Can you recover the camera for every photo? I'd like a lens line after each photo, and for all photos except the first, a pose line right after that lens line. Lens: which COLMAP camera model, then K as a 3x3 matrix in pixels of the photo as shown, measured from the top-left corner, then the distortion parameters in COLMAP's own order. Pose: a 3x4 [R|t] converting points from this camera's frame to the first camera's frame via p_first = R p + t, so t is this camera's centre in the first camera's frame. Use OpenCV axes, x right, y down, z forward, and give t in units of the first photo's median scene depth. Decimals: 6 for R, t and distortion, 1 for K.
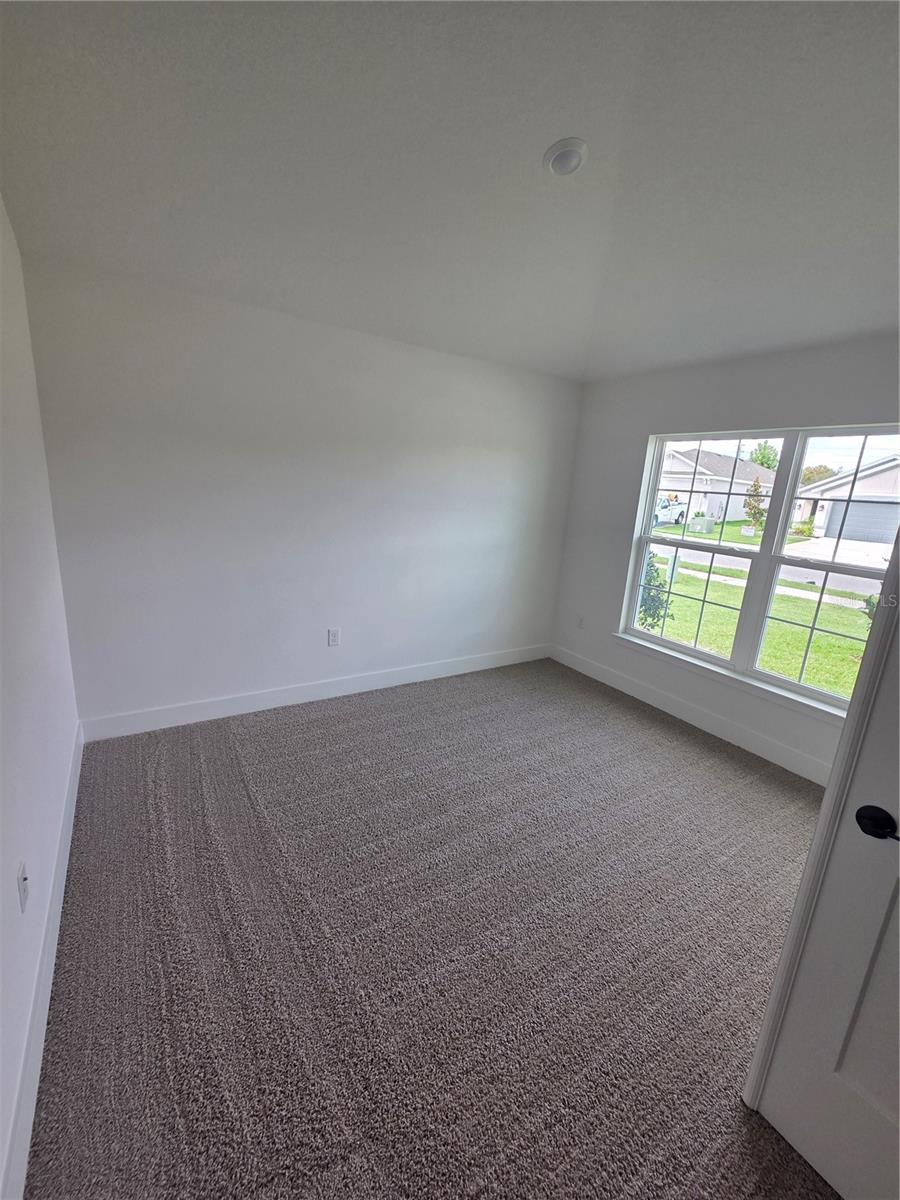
lens RADIAL K [[489.7, 0, 445.8], [0, 489.7, 603.1], [0, 0, 1]] dist [0.001757, -0.000024]
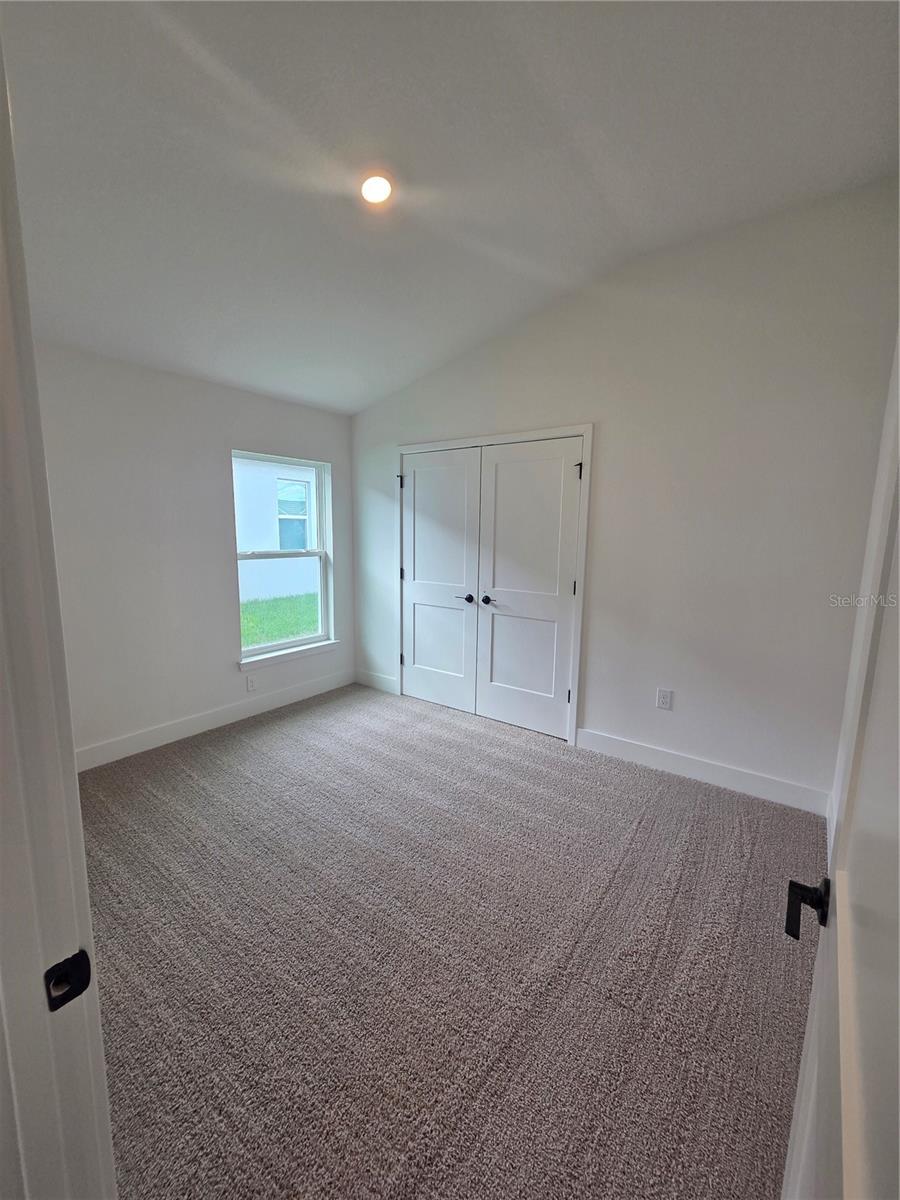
lens RADIAL K [[489.7, 0, 445.8], [0, 489.7, 603.1], [0, 0, 1]] dist [0.001757, -0.000024]
pose [[-0.360759, -0.252149, 0.897928, -0.632996], [0.148909, 0.934838, 0.322341, -0.304744], [-0.920695, 0.249996, -0.299704, 0.966902]]
